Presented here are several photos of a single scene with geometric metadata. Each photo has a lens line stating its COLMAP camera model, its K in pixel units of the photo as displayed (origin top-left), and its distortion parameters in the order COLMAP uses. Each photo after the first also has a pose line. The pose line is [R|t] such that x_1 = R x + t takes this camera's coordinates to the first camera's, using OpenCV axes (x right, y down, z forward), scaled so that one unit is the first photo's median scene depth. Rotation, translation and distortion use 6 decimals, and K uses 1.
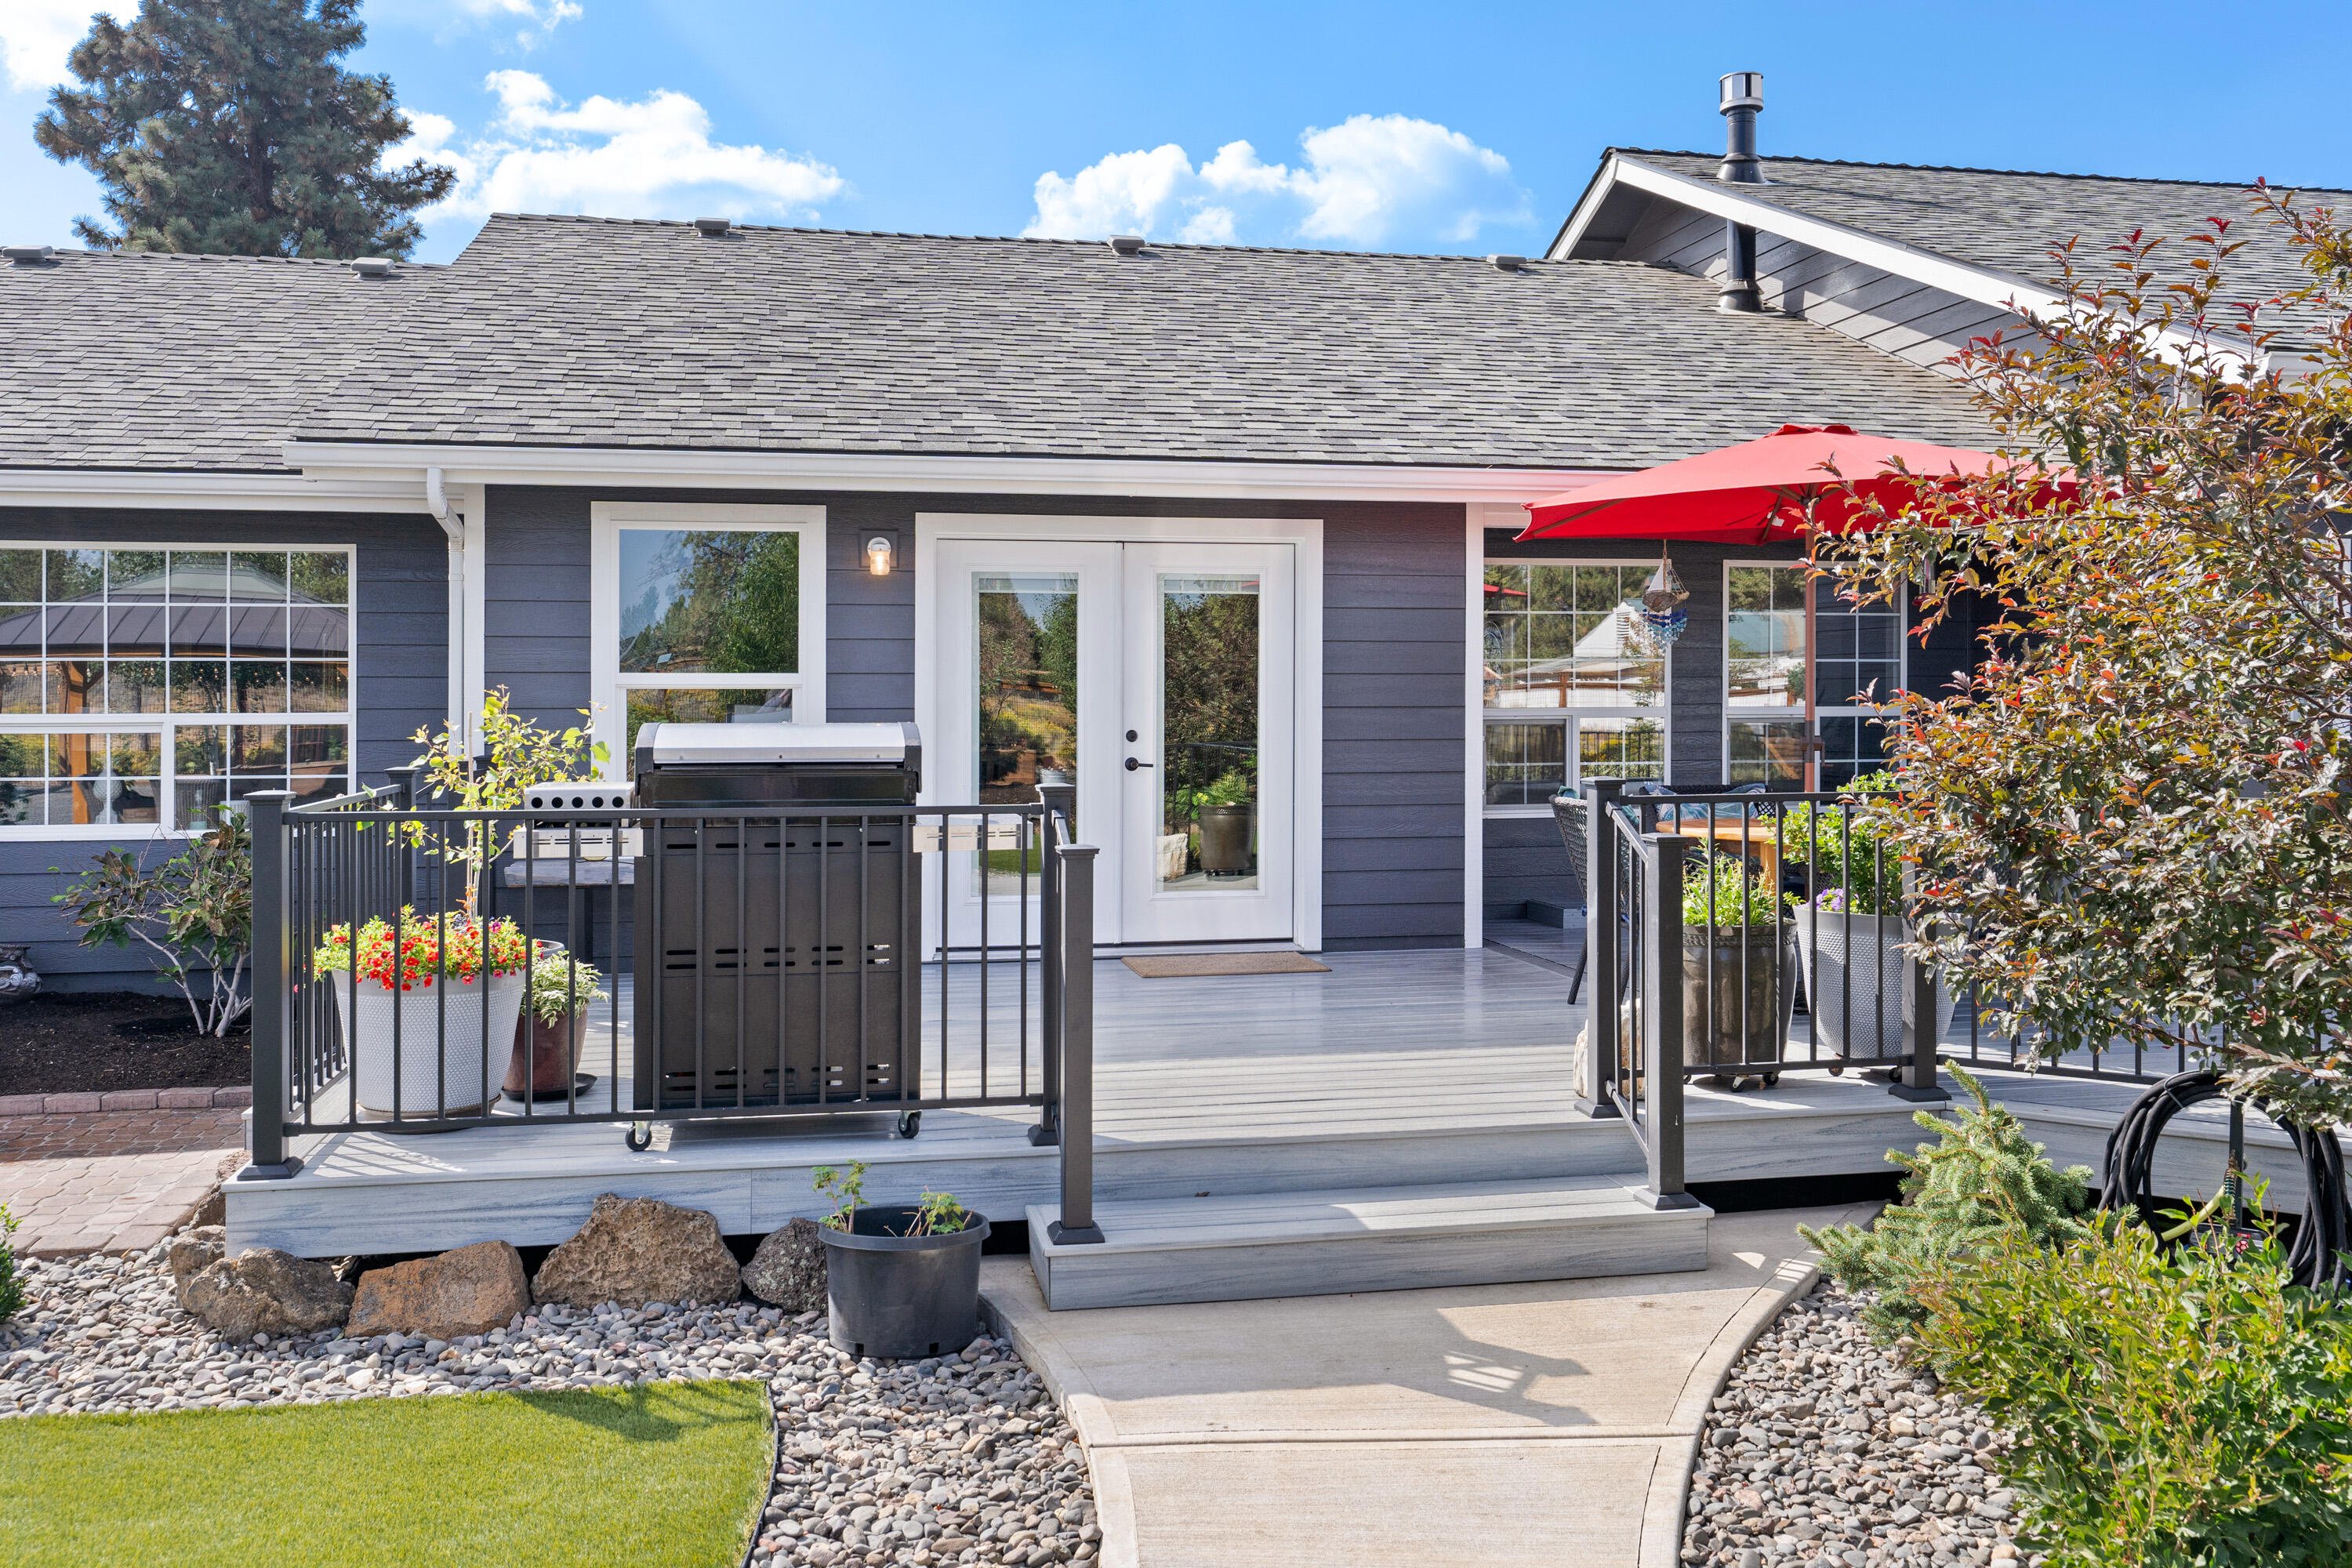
lens RADIAL K [[1908.8, 0, 1129.9], [0, 1908.8, 761.5], [0, 0, 1]] dist [0.004939, -0.011369]
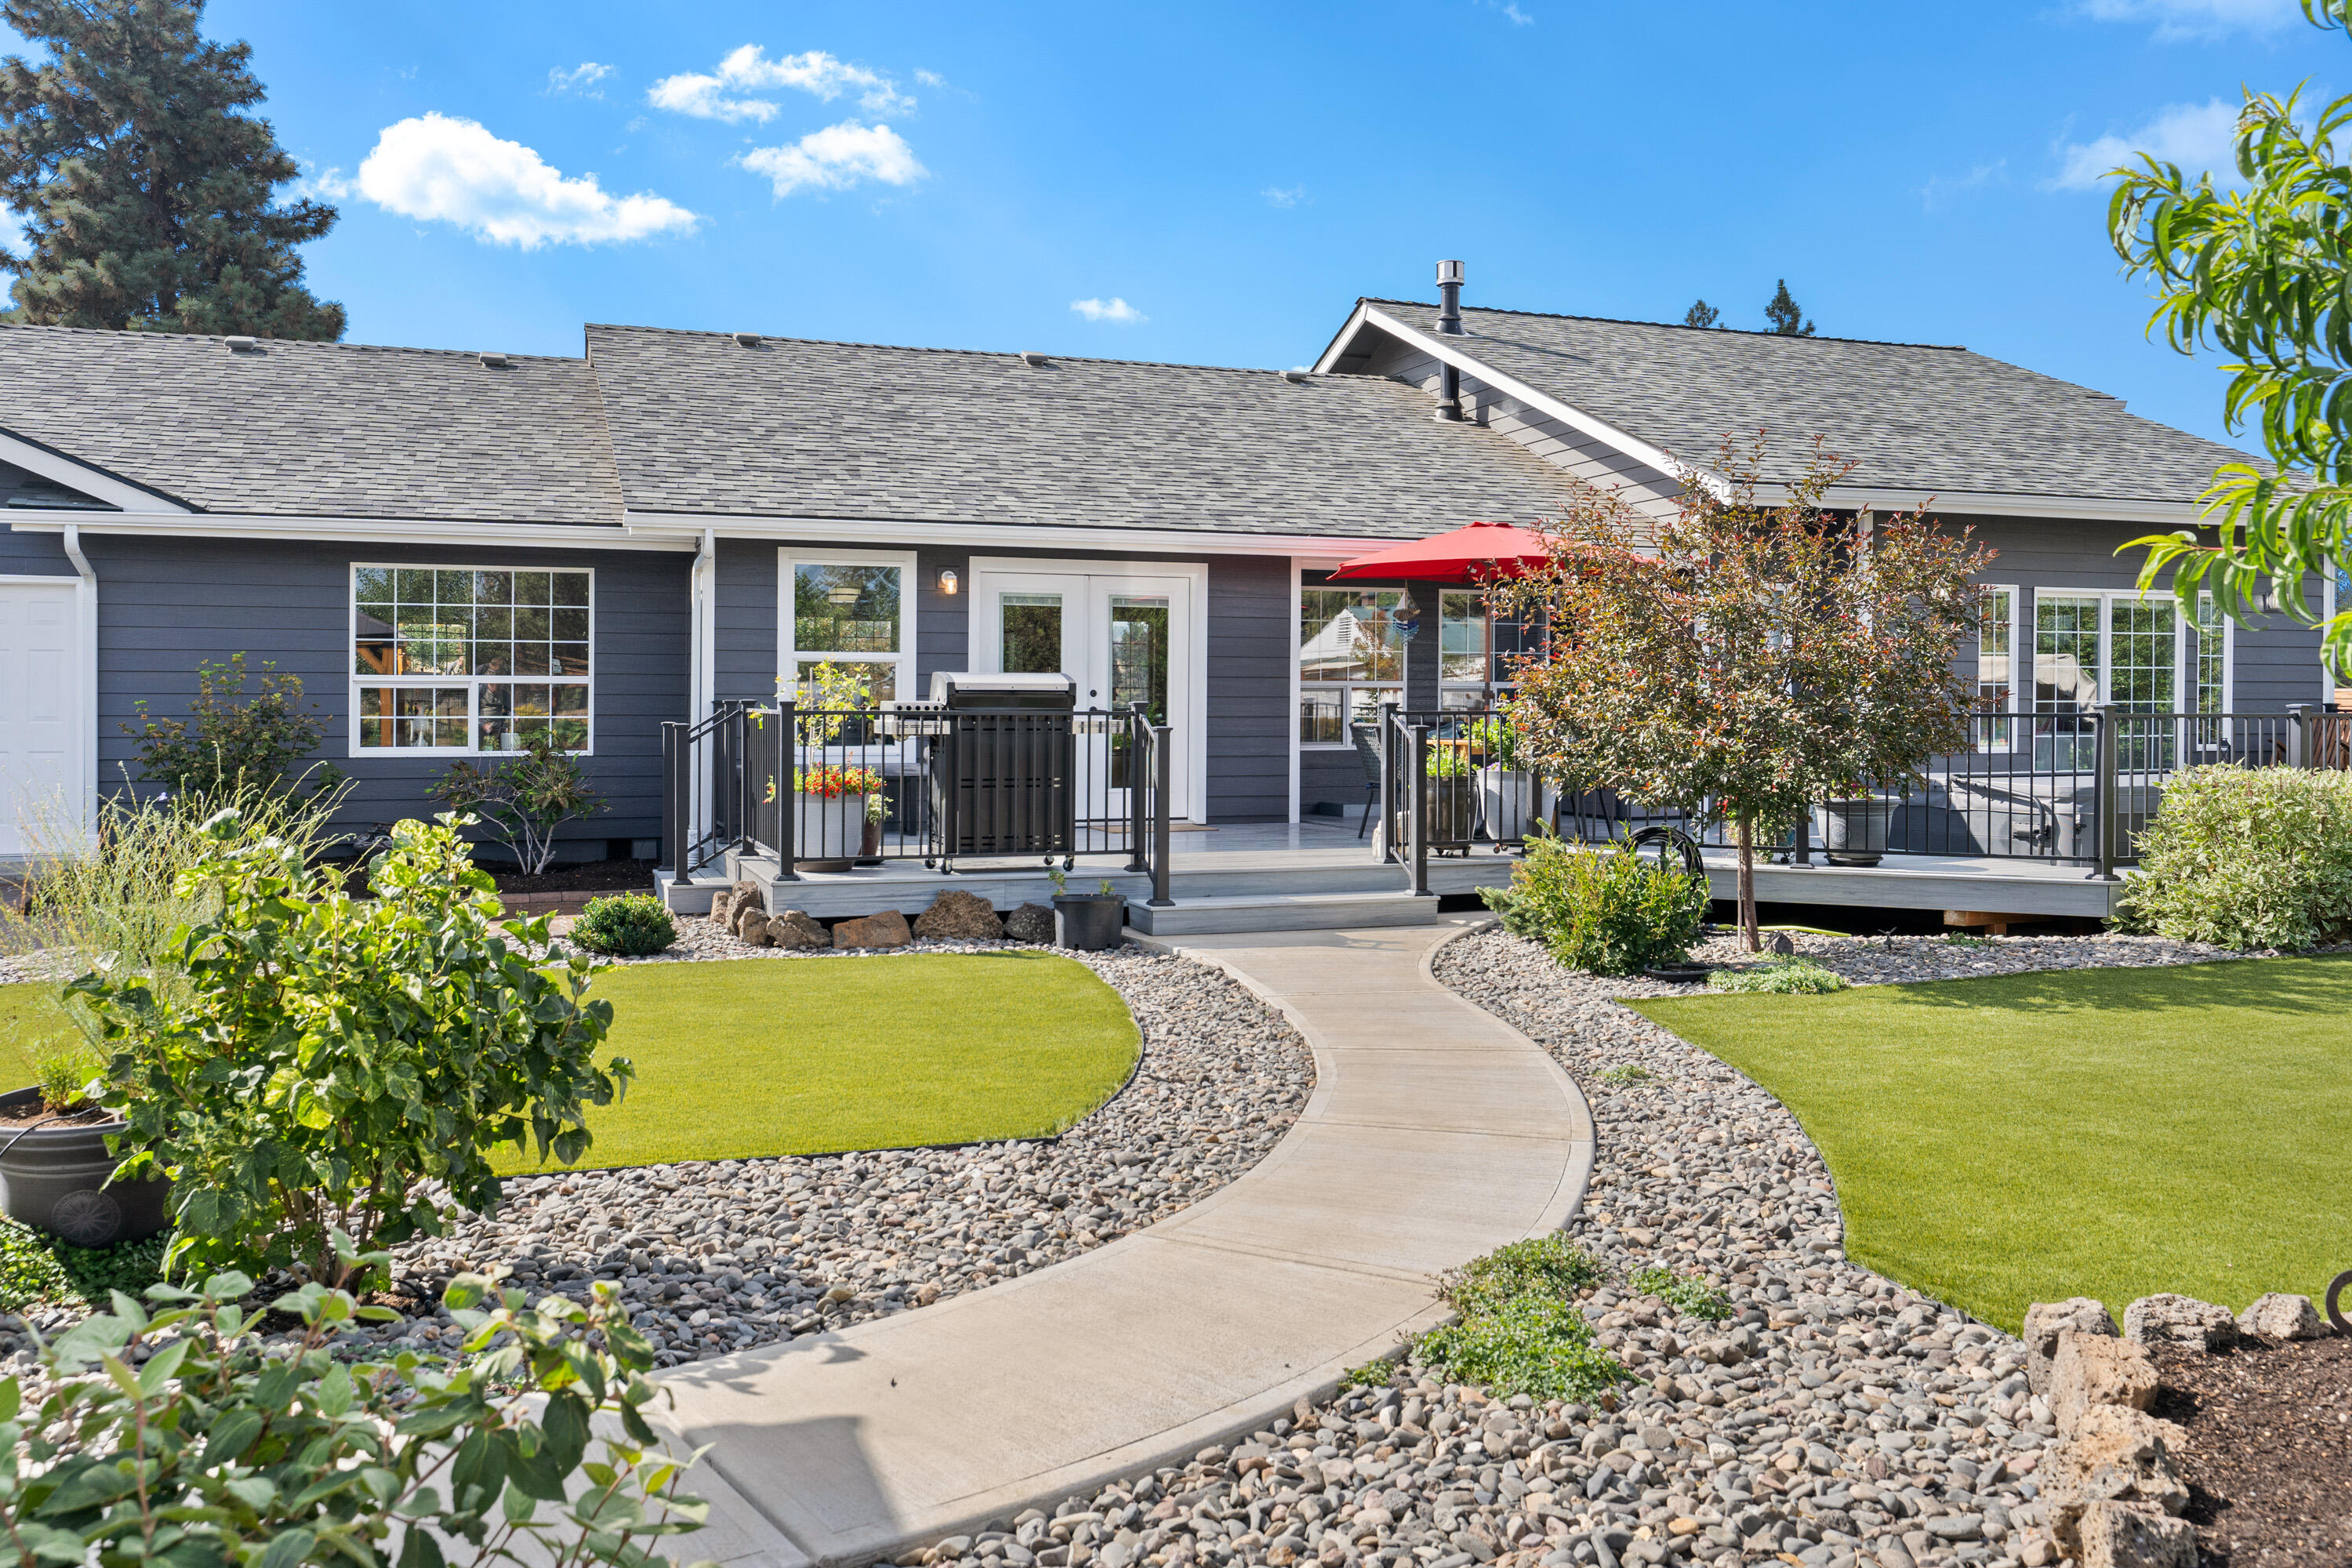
lens RADIAL K [[1908.8, 0, 1174.1], [0, 1908.8, 775.0], [0, 0, 1]] dist [0.004939, -0.011369]
pose [[0.985780, -0.001288, 0.168039, -0.200826], [0.000207, 0.999979, 0.006455, 0.044678], [-0.168043, -0.006329, 0.985759, -0.611937]]
